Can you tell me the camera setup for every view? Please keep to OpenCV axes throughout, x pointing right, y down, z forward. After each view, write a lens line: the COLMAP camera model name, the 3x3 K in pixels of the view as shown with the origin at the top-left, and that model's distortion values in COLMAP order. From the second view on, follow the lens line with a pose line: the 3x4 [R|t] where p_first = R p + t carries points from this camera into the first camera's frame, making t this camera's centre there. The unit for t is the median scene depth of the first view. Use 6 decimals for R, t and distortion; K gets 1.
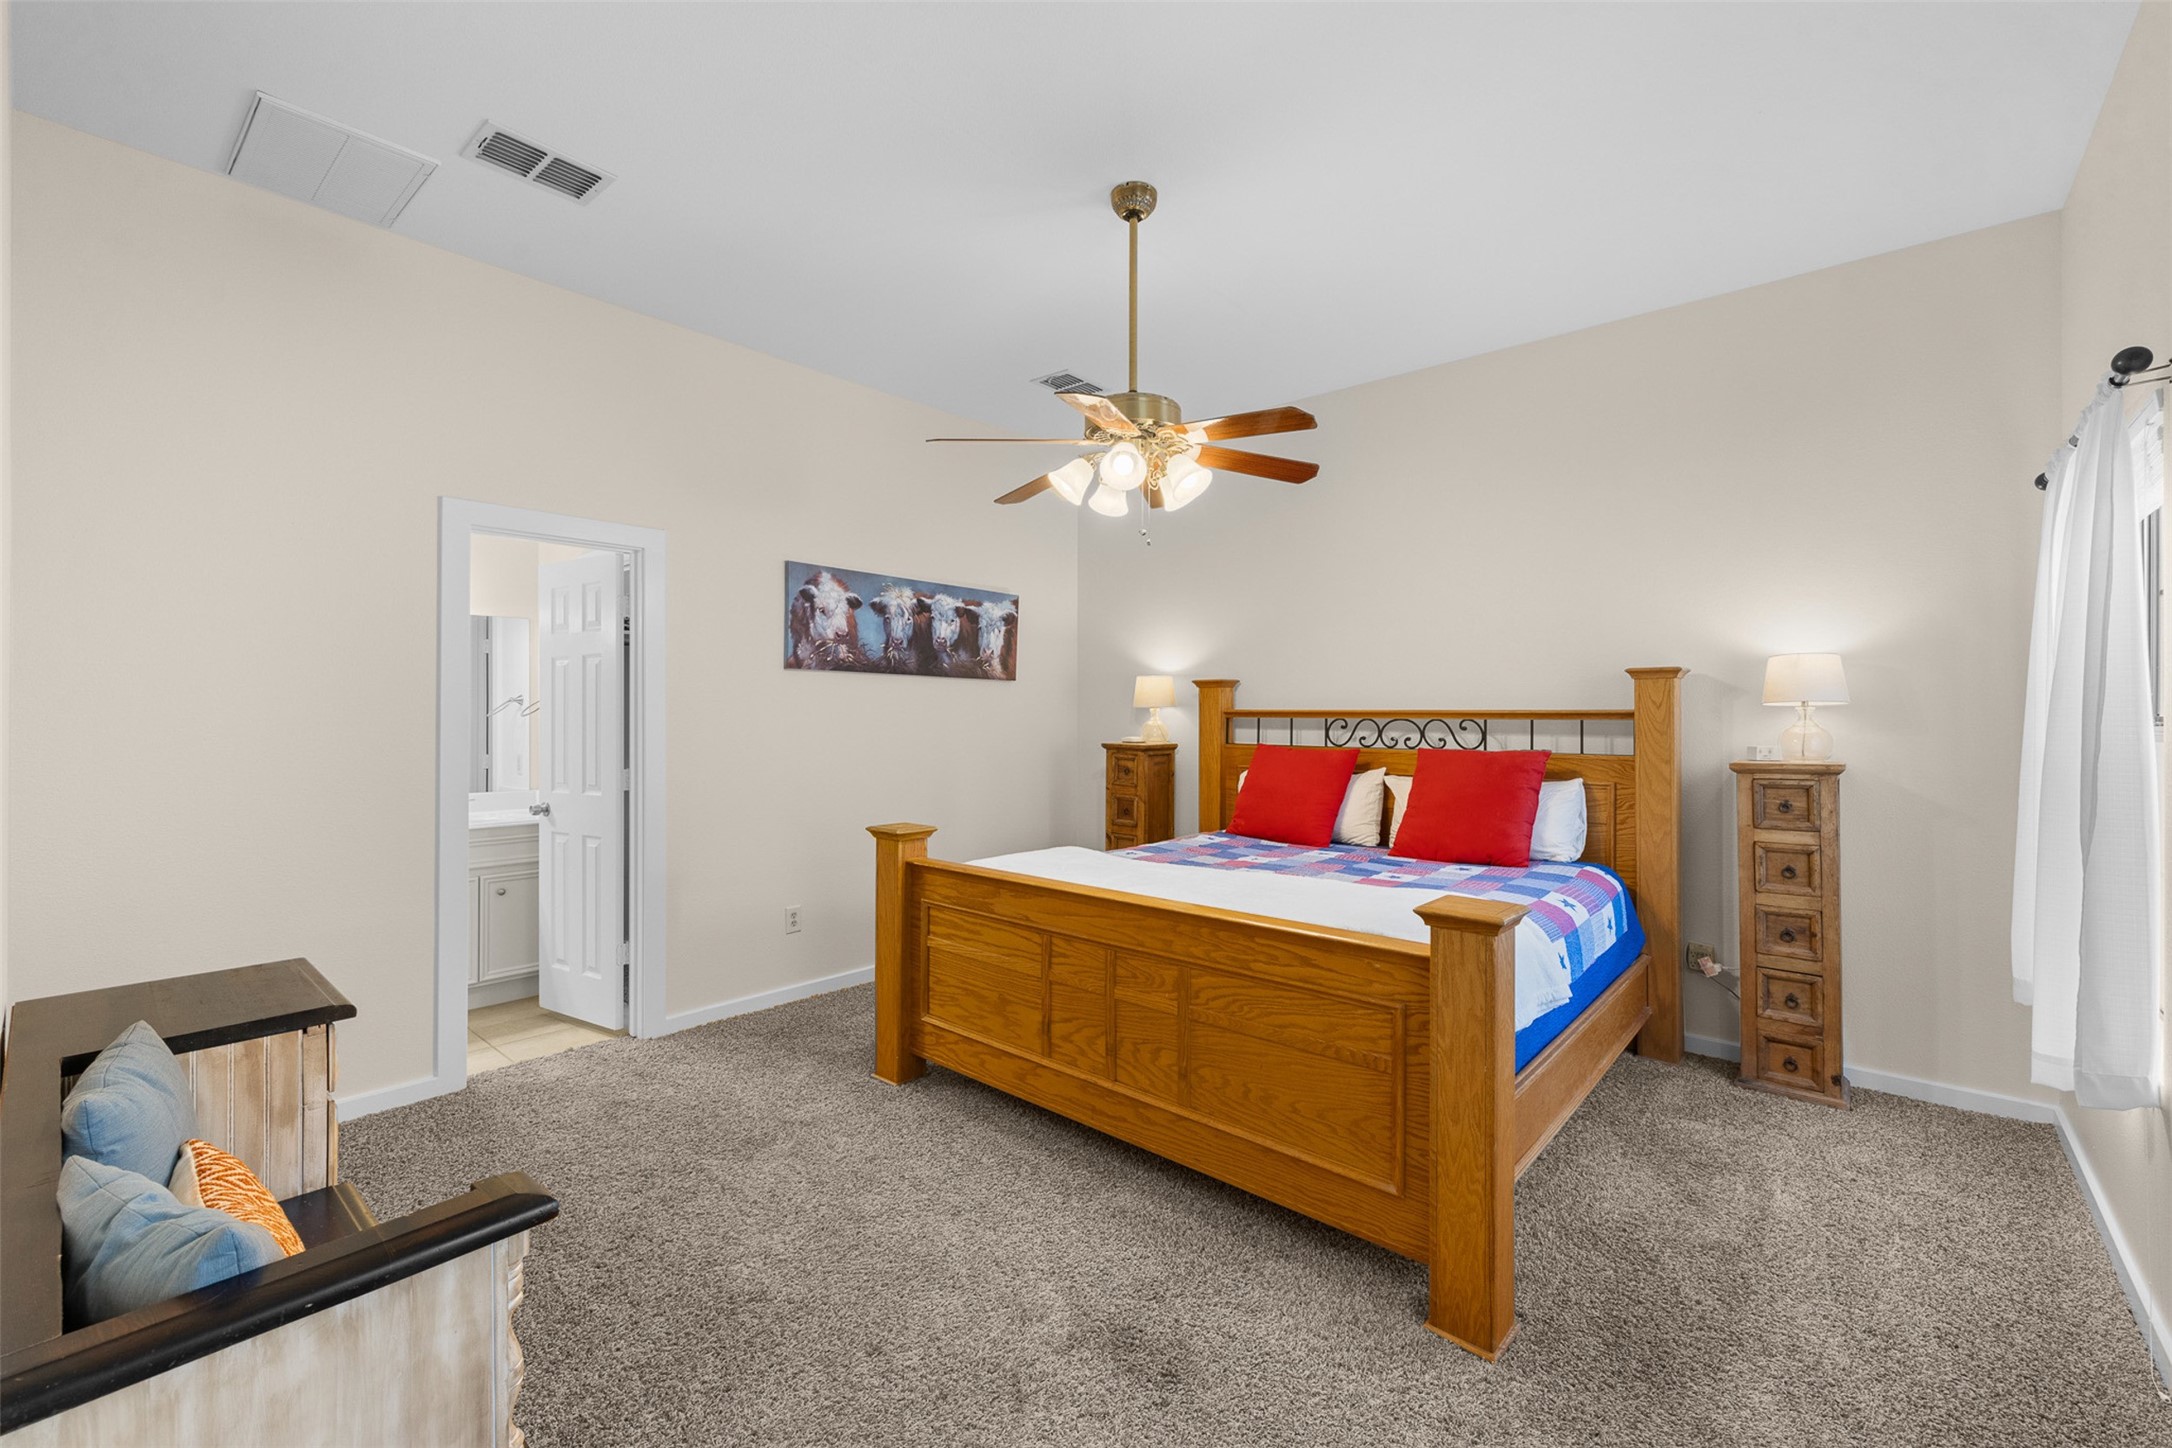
lens RADIAL K [[915.2, 0, 1067.7], [0, 915.2, 709.5], [0, 0, 1]] dist [0.001099, 0.001048]
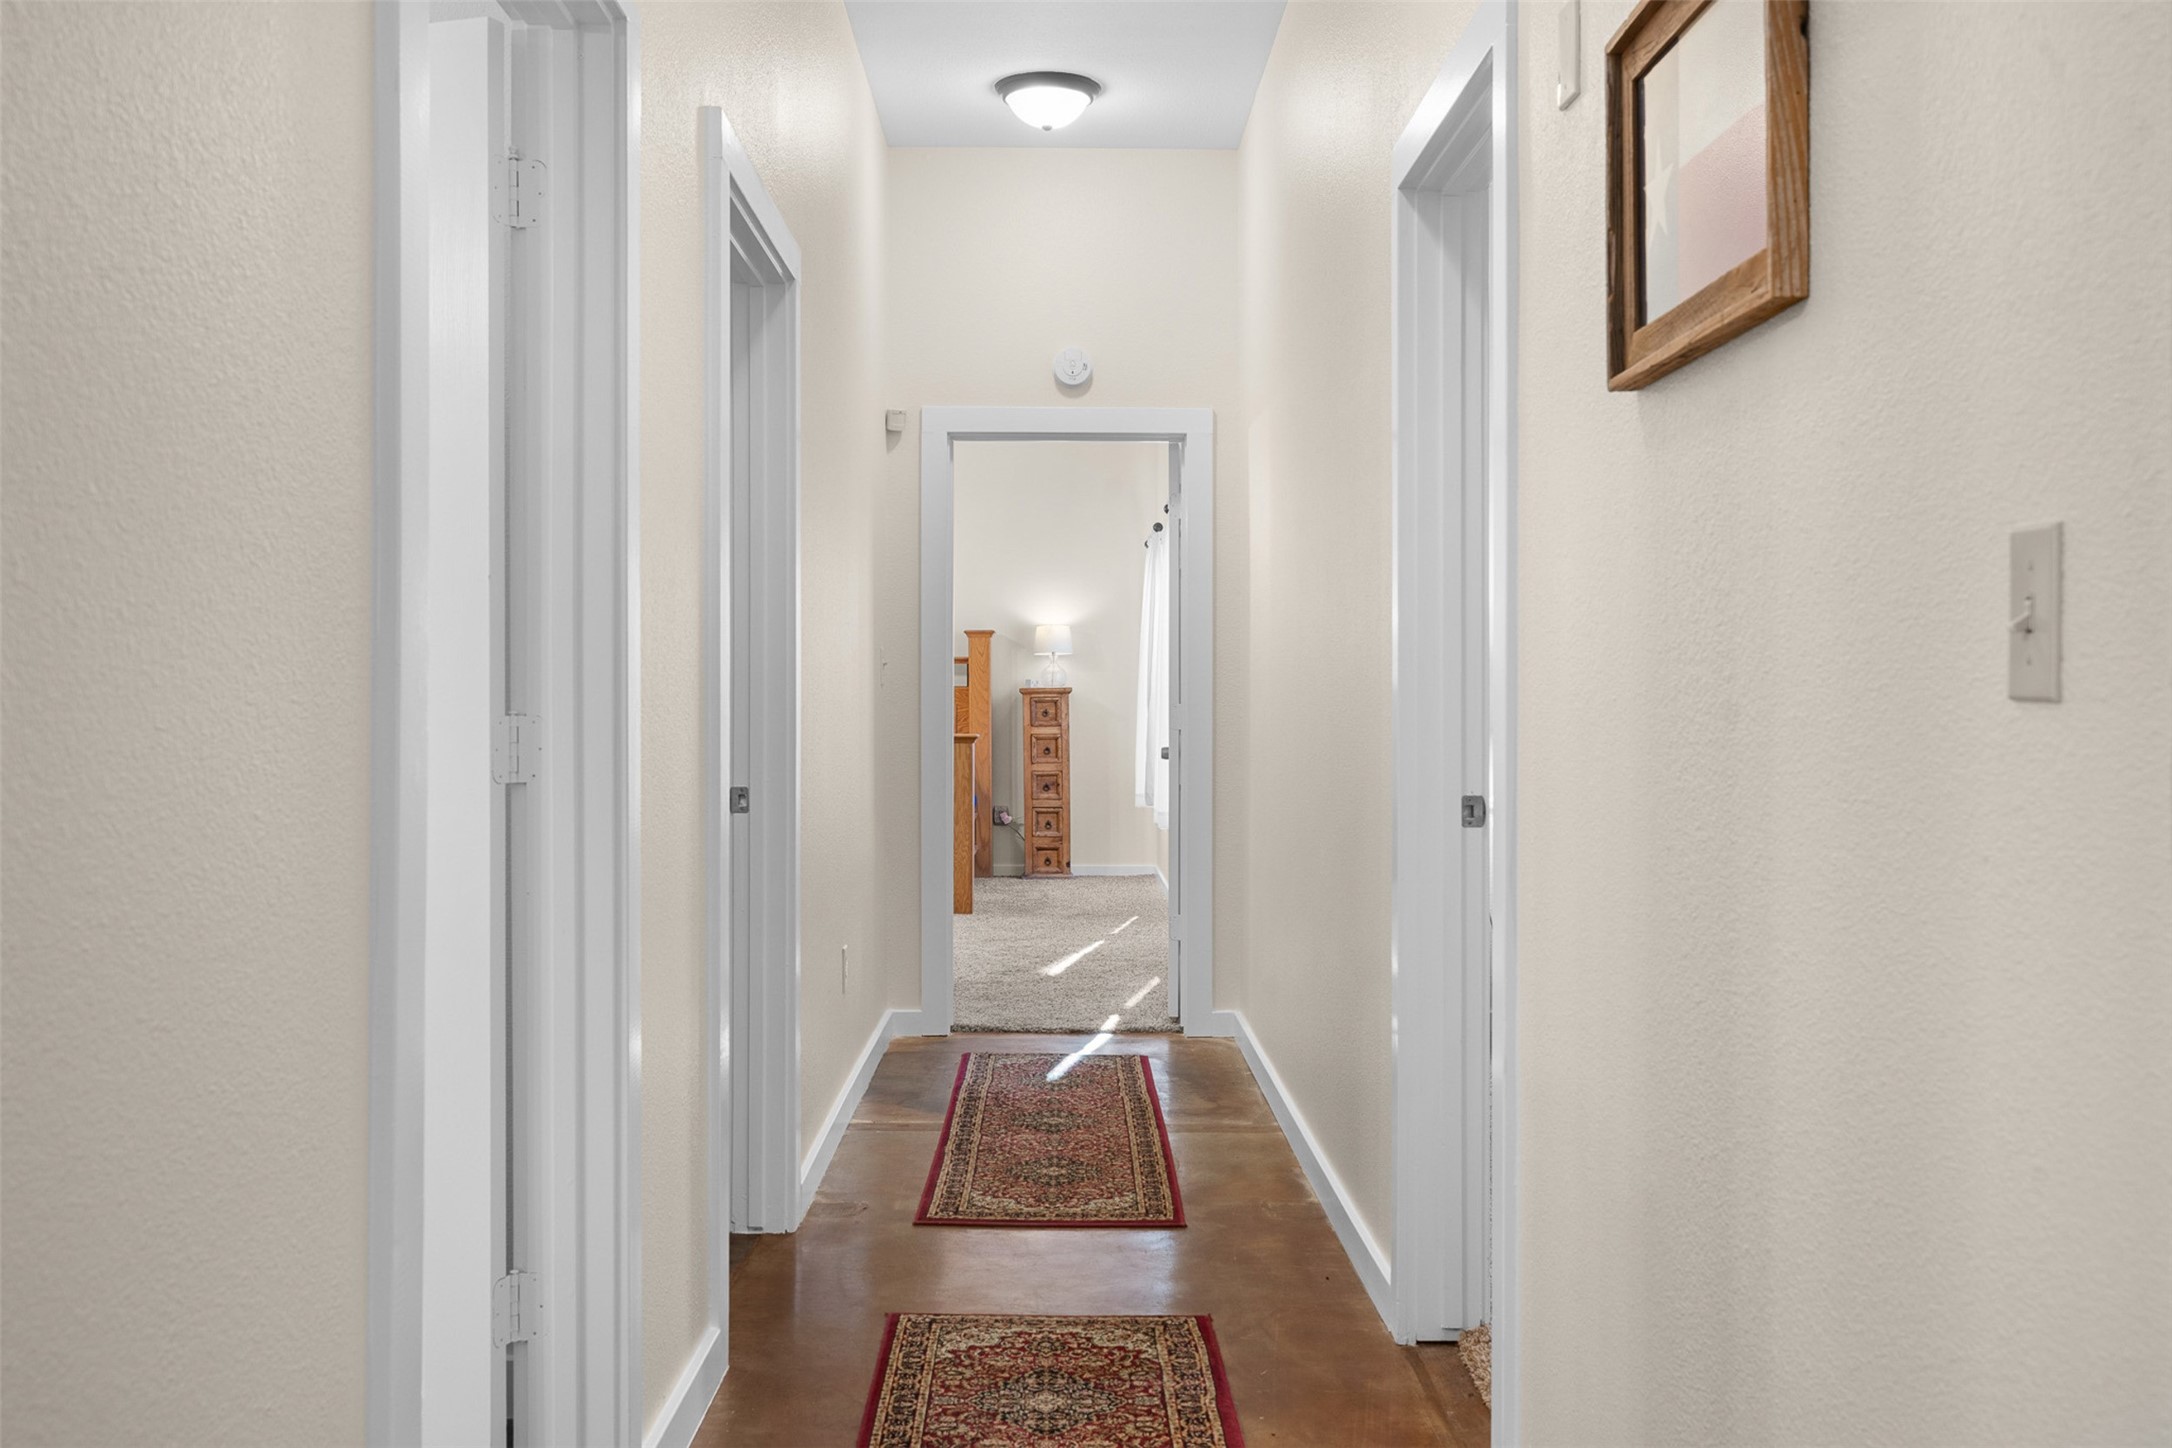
lens RADIAL K [[2192.4, 0, 1085.2], [0, 2192.4, 720.8], [0, 0, 1]] dist [-0.000199, 0.000000]
pose [[0.754555, -0.005345, 0.656215, -1.860319], [0.000394, 0.999970, 0.007692, 0.089600], [-0.656237, -0.005546, 0.754534, -2.153314]]
